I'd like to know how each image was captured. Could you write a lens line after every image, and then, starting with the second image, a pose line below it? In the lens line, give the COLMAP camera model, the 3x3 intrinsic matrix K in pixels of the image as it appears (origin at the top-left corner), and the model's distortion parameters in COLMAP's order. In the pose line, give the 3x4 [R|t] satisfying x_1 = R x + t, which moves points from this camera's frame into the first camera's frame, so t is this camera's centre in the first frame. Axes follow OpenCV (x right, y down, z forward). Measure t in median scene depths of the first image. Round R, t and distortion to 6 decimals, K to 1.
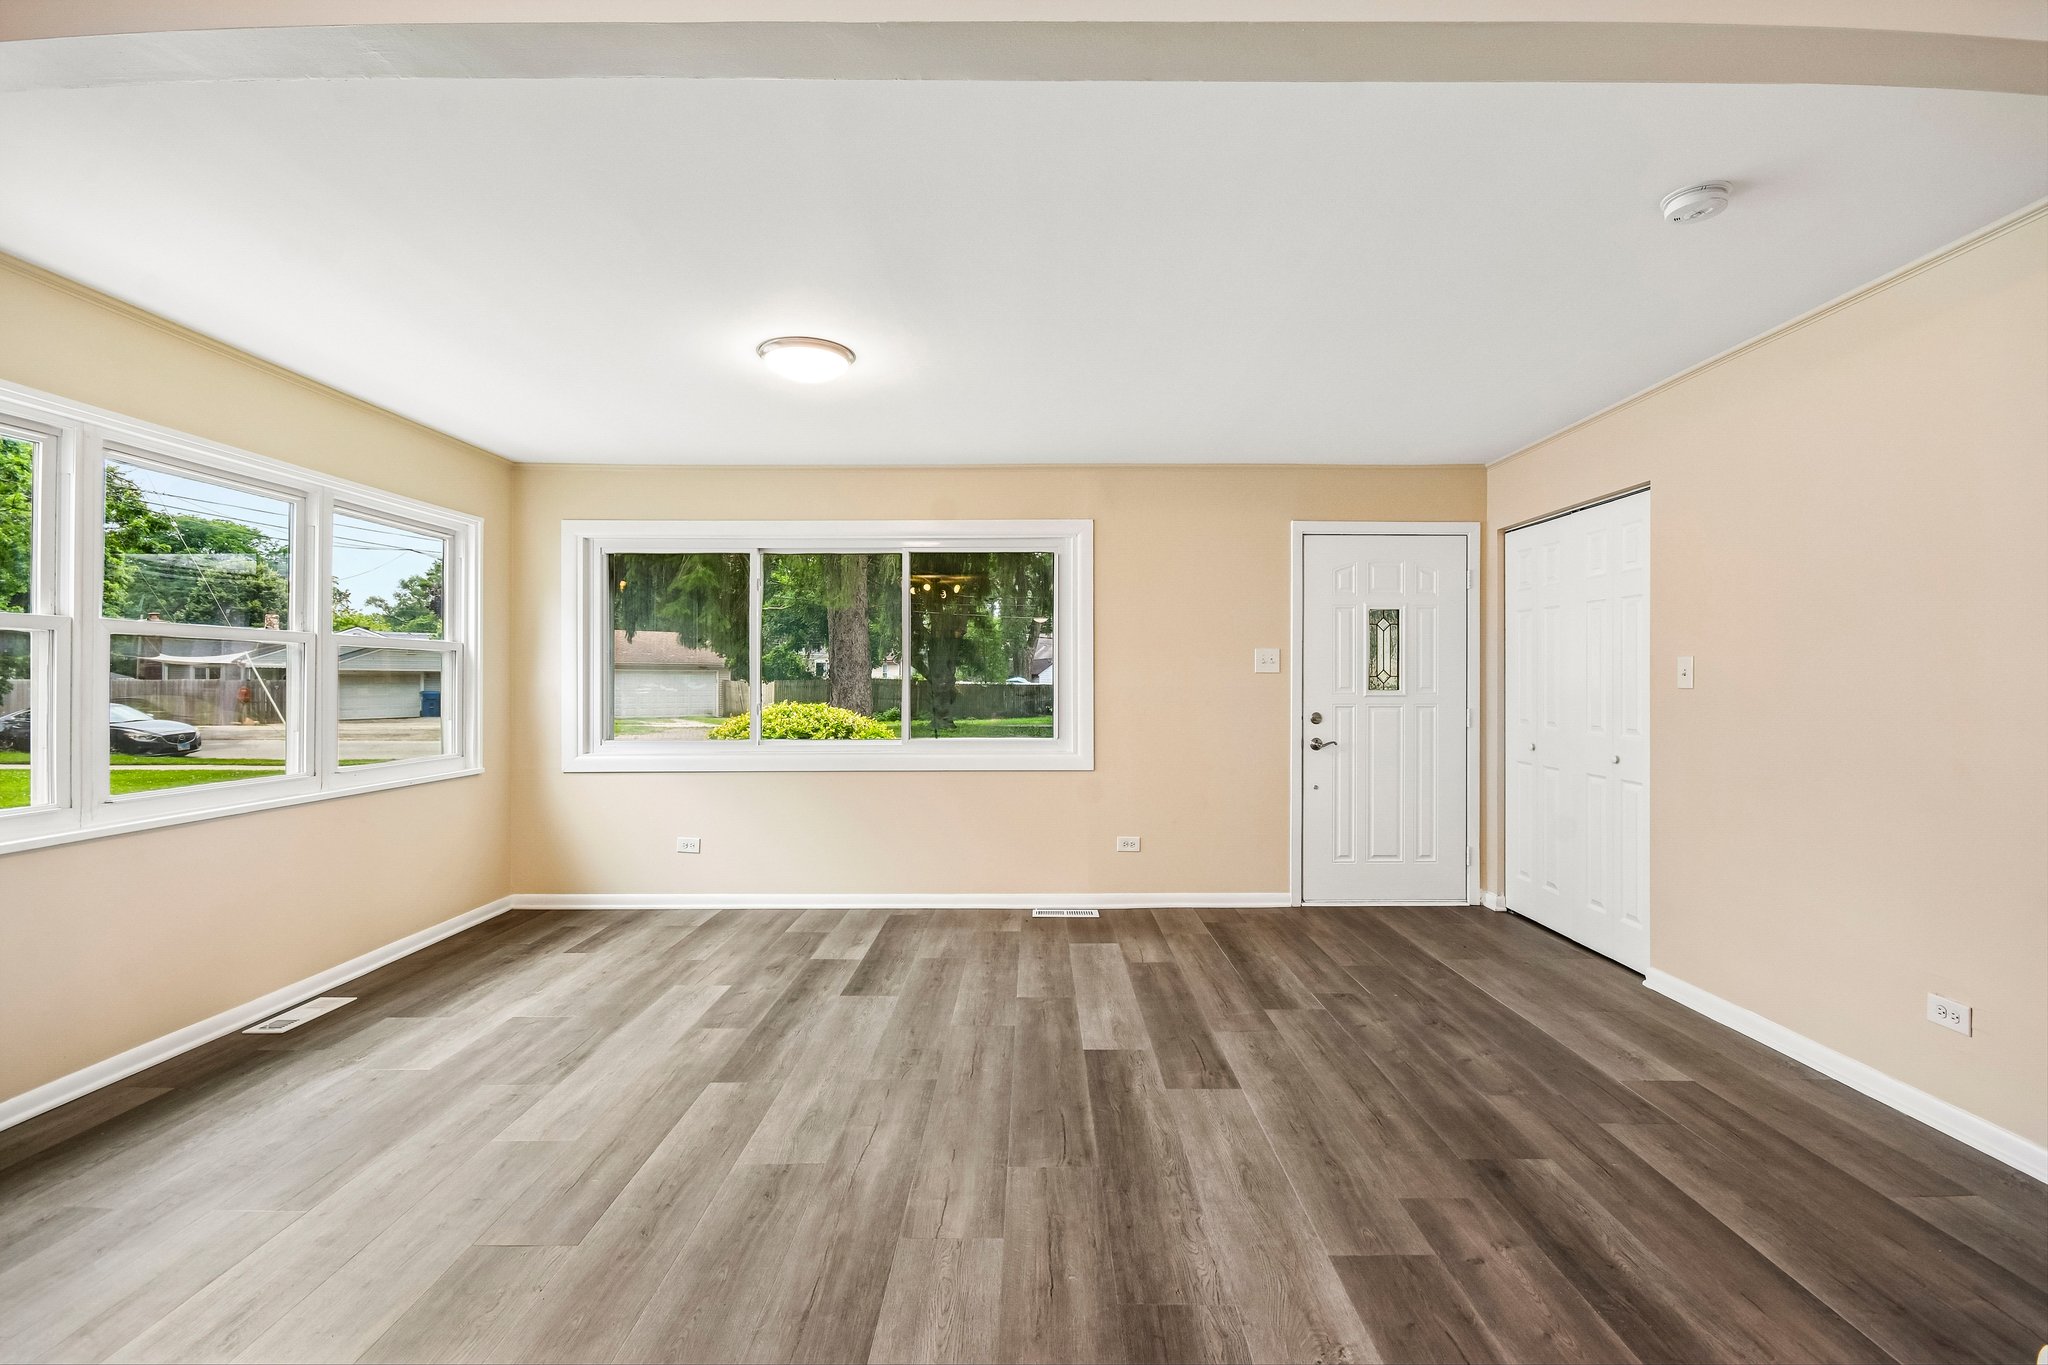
lens RADIAL K [[896.7, 0, 1024.0], [0, 896.7, 682.5], [0, 0, 1]] dist [-0.013301, -0.000026]
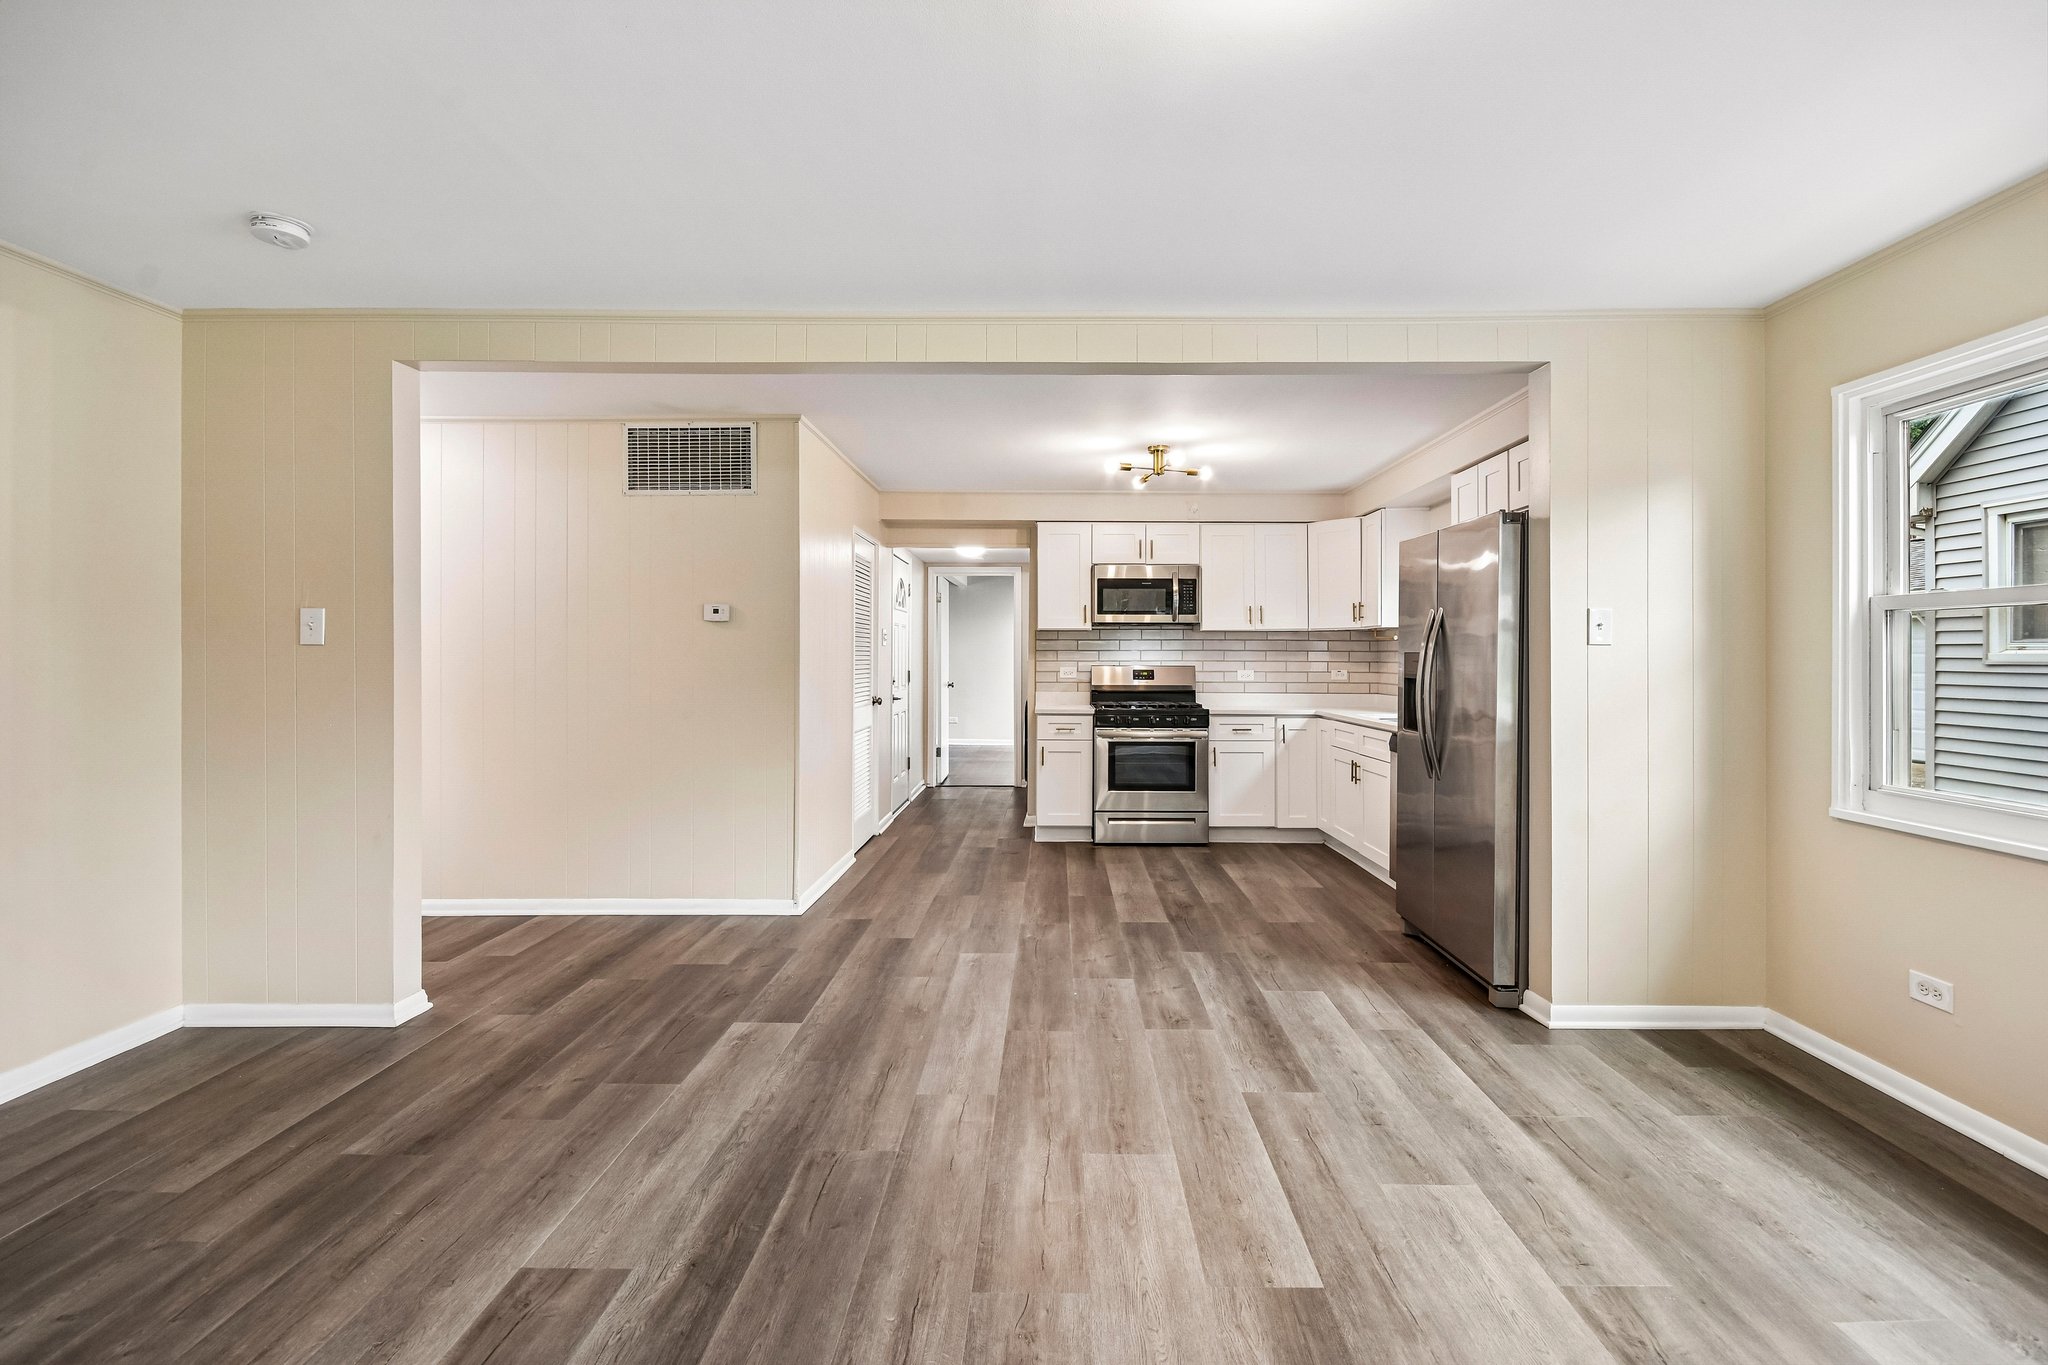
lens RADIAL K [[914.1, 0, 1044.4], [0, 914.1, 655.3], [0, 0, 1]] dist [0.001766, 0.000027]
pose [[-0.999998, 0.001755, 0.001134, -0.146933], [0.001755, 0.999998, 0.000242, -0.007913], [-0.001133, 0.000244, -0.999999, 1.614692]]
